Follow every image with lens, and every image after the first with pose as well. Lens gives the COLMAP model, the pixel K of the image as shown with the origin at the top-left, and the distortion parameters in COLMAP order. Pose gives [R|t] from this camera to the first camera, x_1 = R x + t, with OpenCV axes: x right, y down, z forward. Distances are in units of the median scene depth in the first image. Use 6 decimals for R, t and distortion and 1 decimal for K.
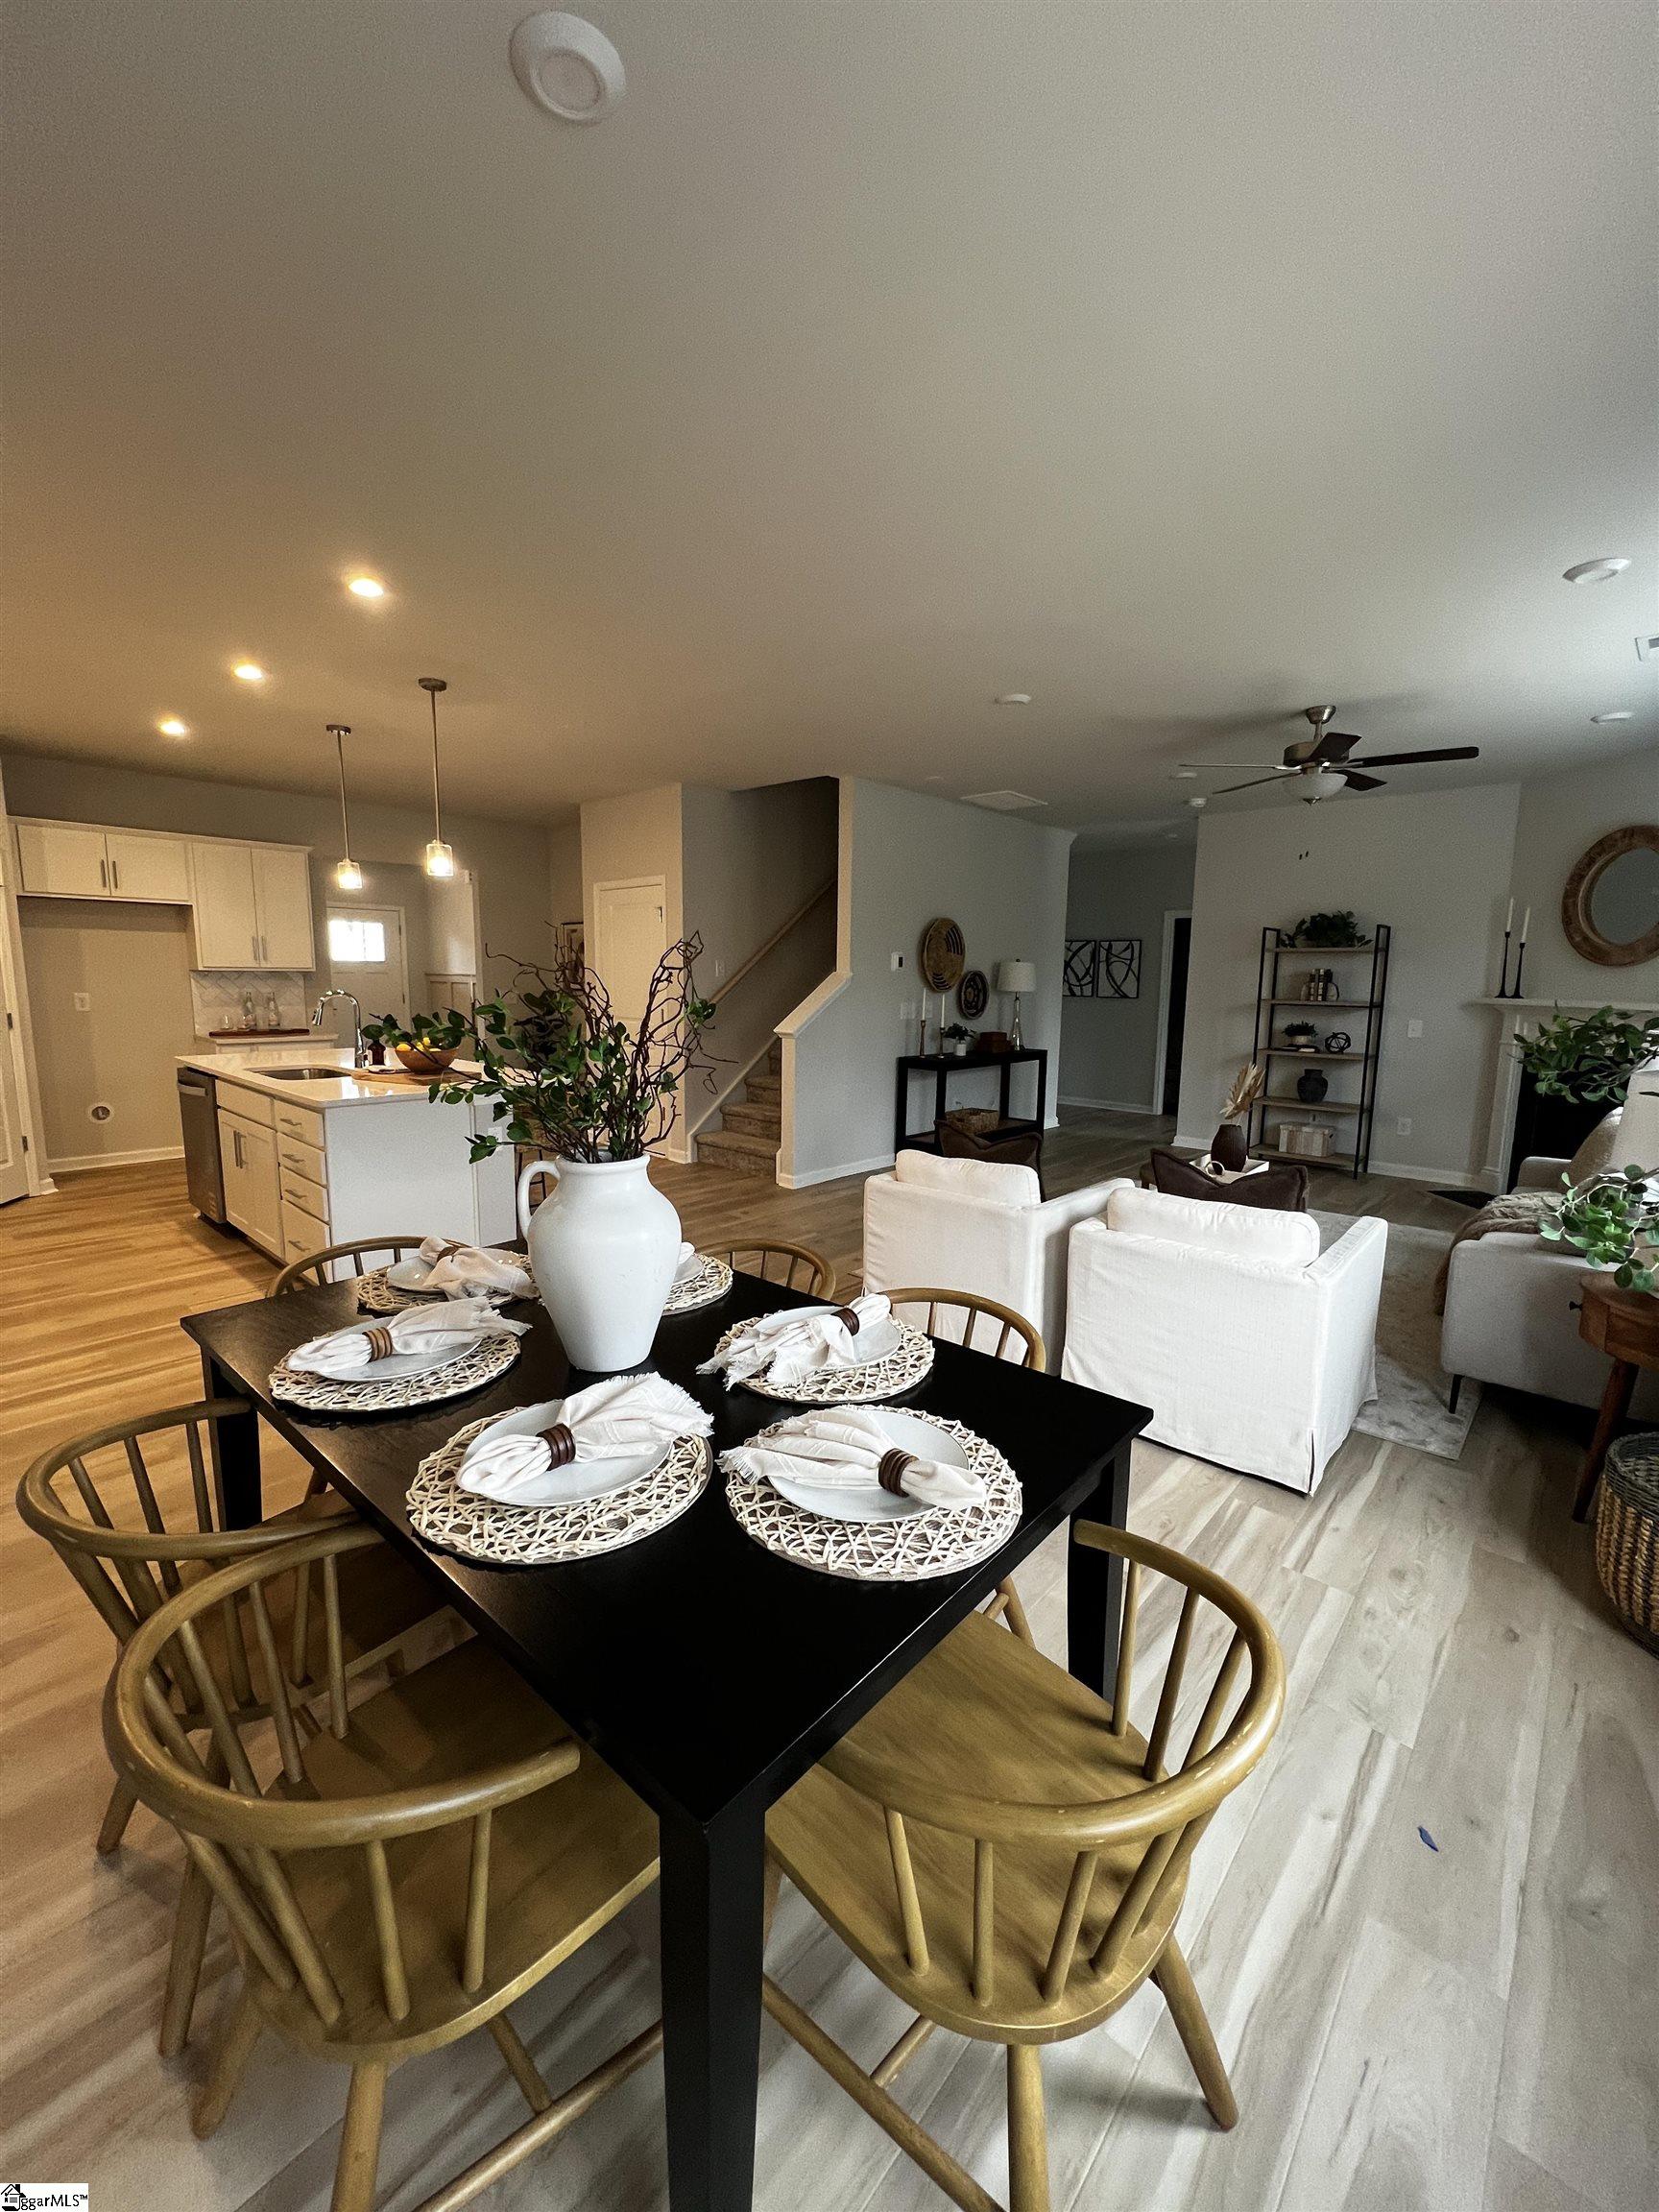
lens RADIAL K [[886.3, 0, 832.5], [0, 886.3, 1100.8], [0, 0, 1]] dist [-0.000349, -0.000009]
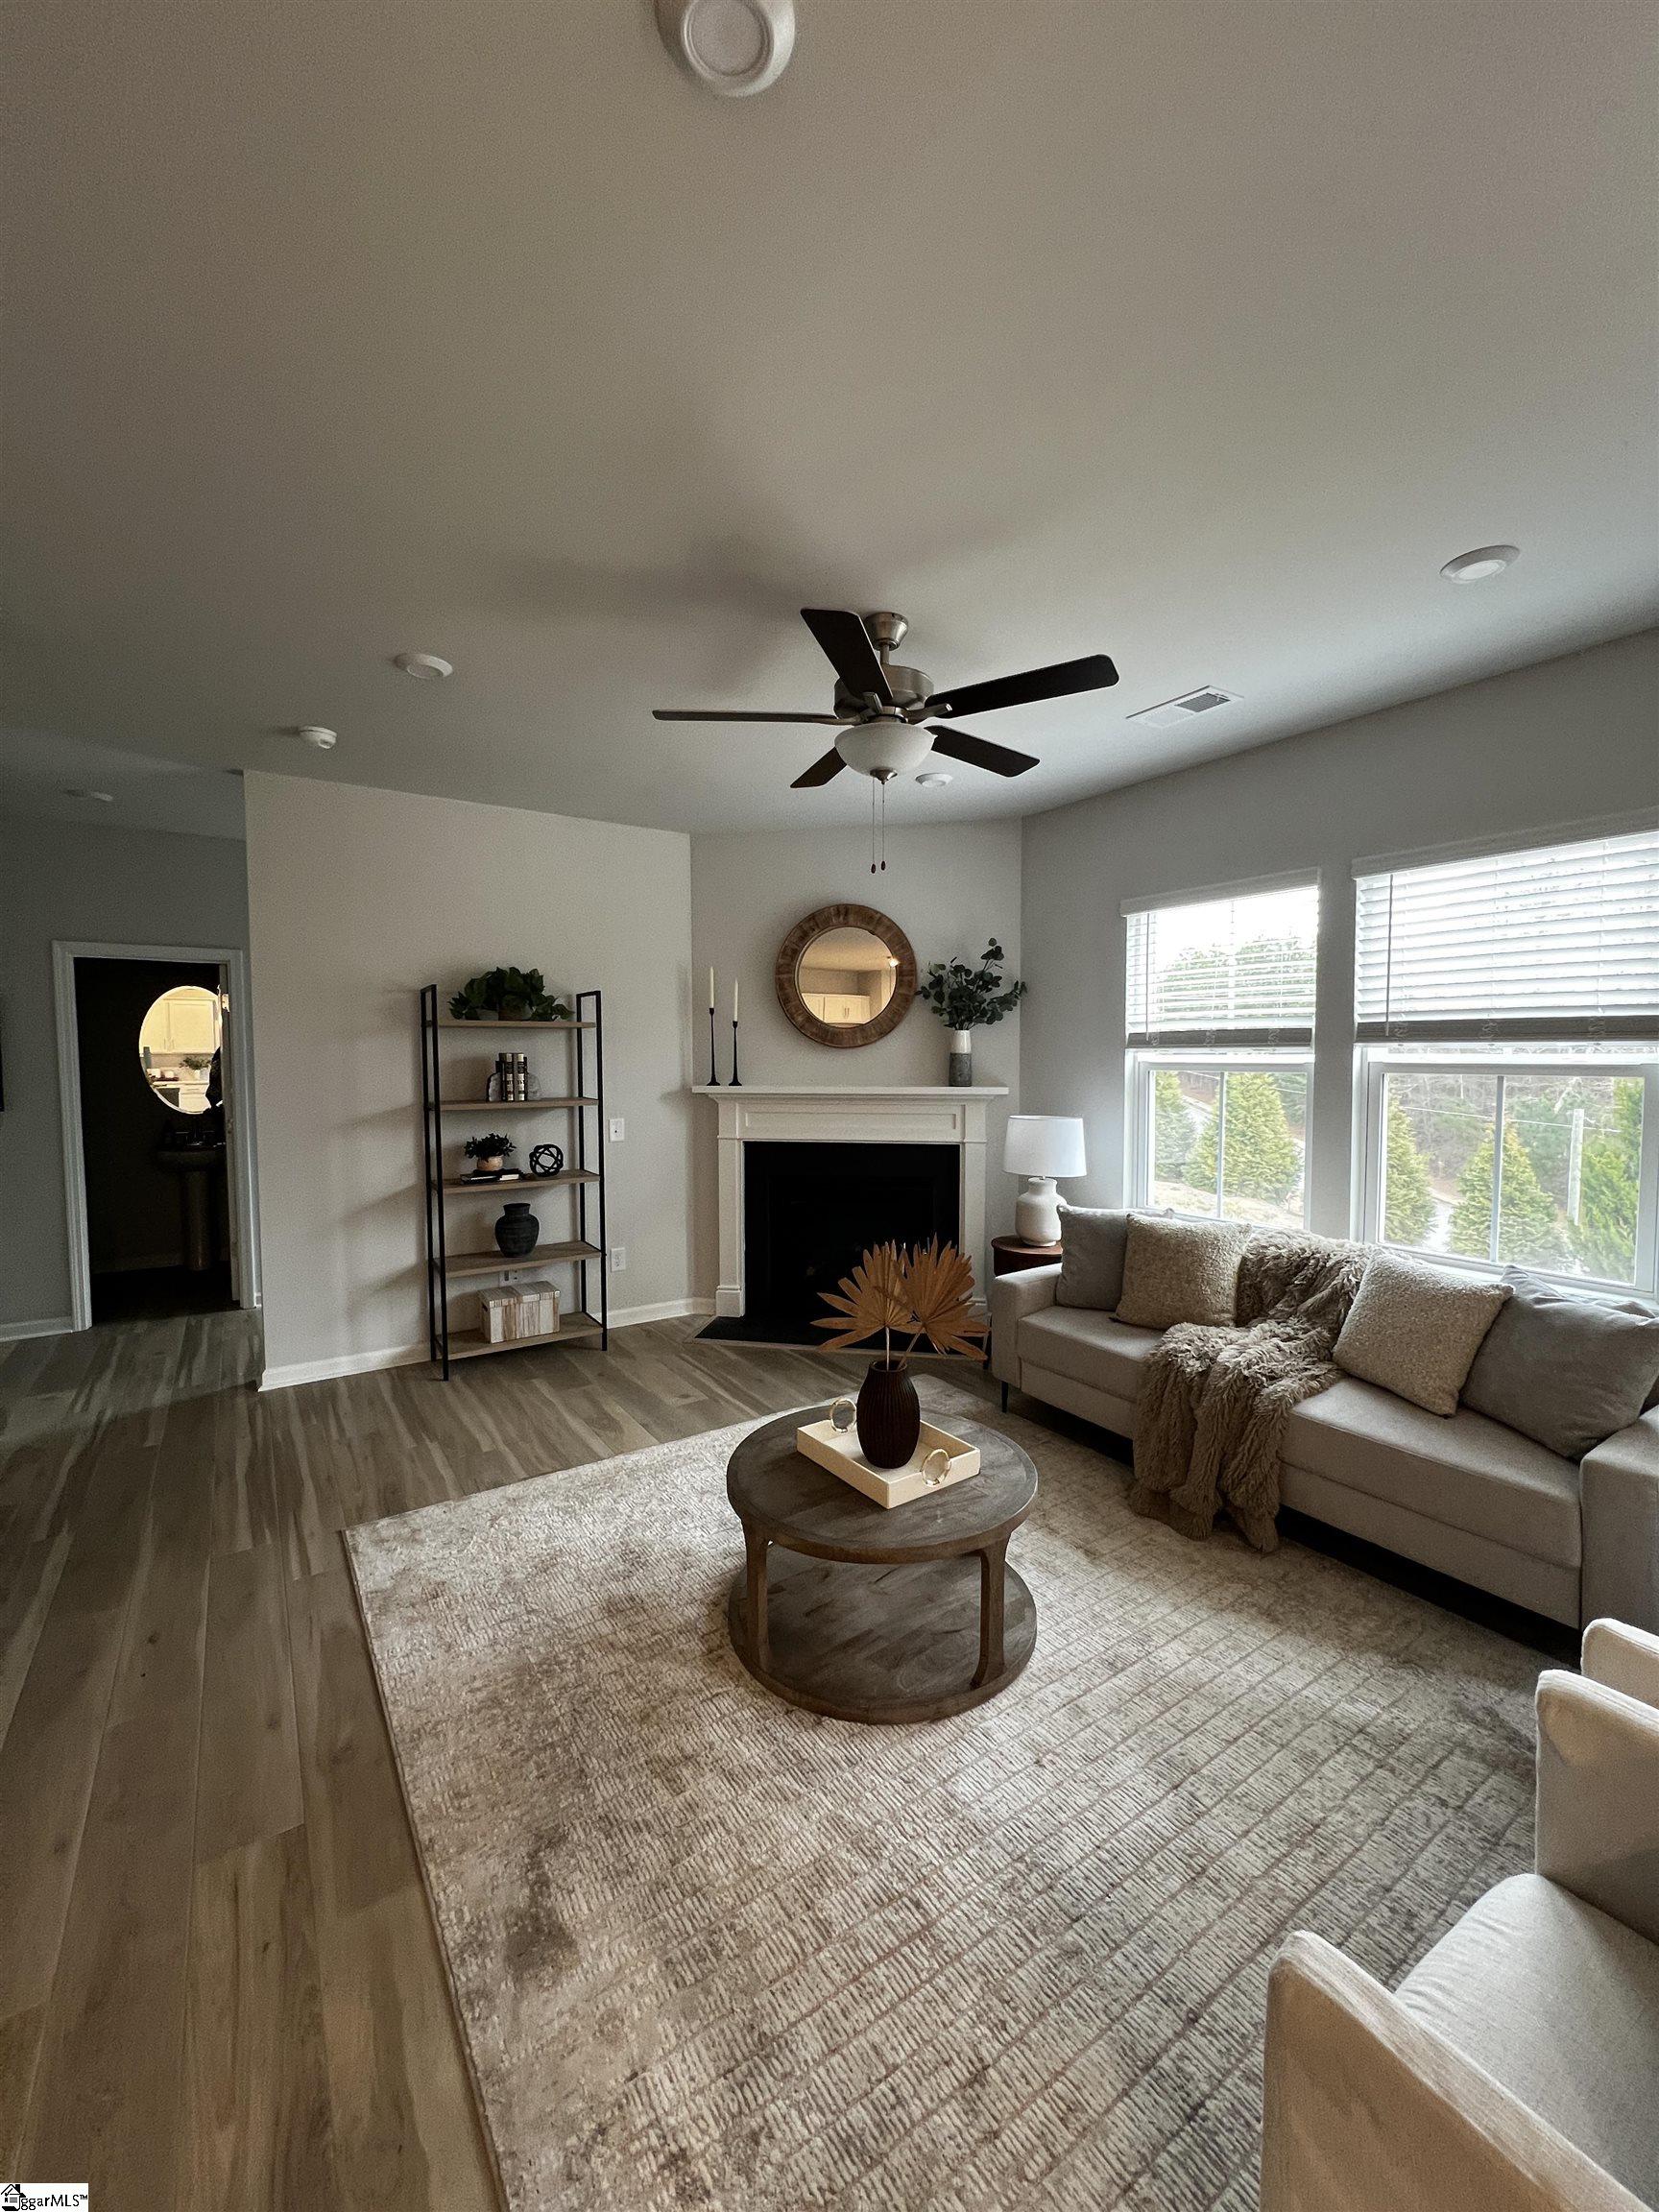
lens RADIAL K [[886.3, 0, 832.5], [0, 886.3, 1100.8], [0, 0, 1]] dist [-0.000349, -0.000009]
pose [[0.248874, -0.065281, 0.966333, -0.028415], [0.143732, 0.989168, 0.029806, -0.097905], [-0.957811, 0.131475, 0.255561, 0.601417]]
